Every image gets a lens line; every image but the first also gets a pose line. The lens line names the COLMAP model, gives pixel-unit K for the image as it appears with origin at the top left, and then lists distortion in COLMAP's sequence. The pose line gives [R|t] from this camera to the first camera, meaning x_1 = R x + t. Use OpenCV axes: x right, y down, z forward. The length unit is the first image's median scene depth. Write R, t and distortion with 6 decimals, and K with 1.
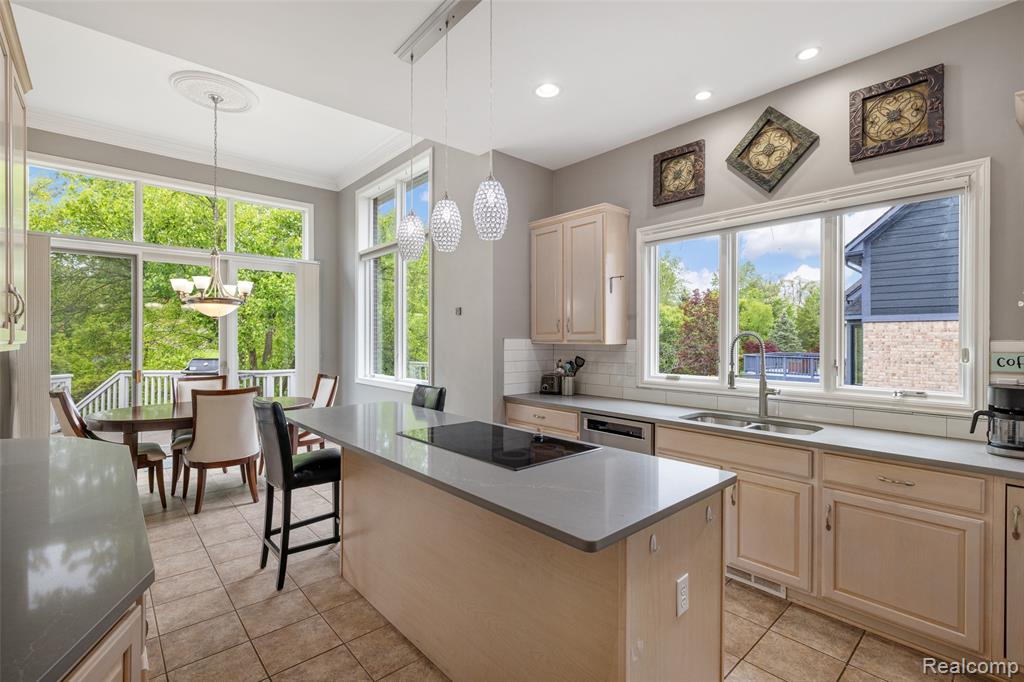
lens RADIAL K [[470.7, 0, 512.0], [0, 470.7, 341.0], [0, 0, 1]] dist [-0.000574, -0.000395]
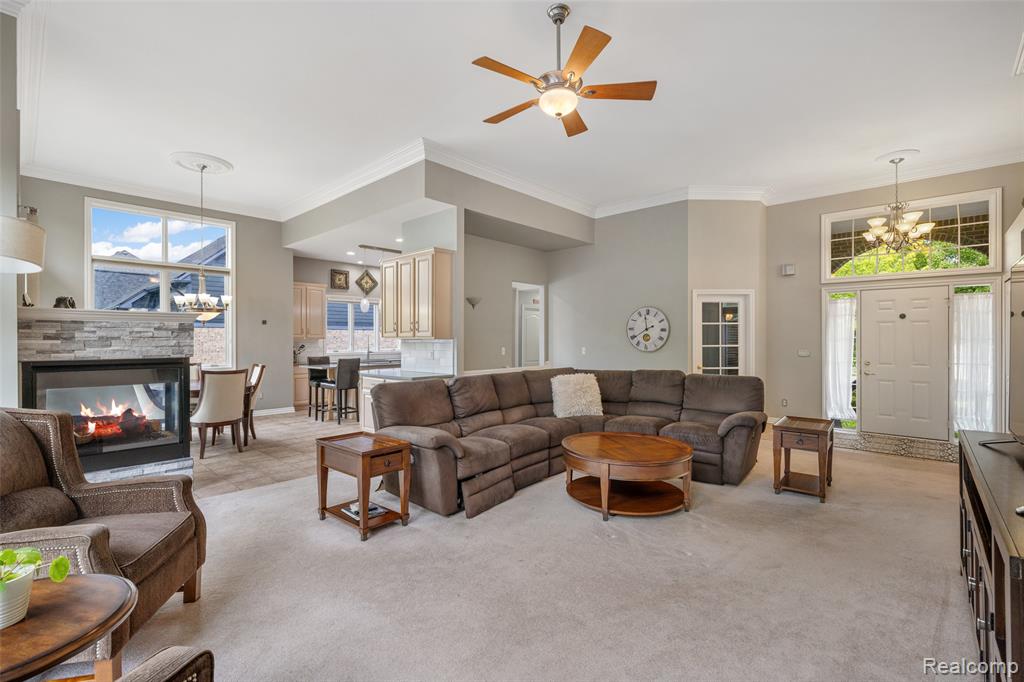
lens RADIAL K [[470.7, 0, 512.0], [0, 470.7, 341.0], [0, 0, 1]] dist [-0.000574, -0.000395]
pose [[-0.105862, -0.005048, 0.994368, -2.980444], [0.006685, 0.999961, 0.005788, 0.009854], [-0.994358, 0.007260, -0.105824, 0.311125]]
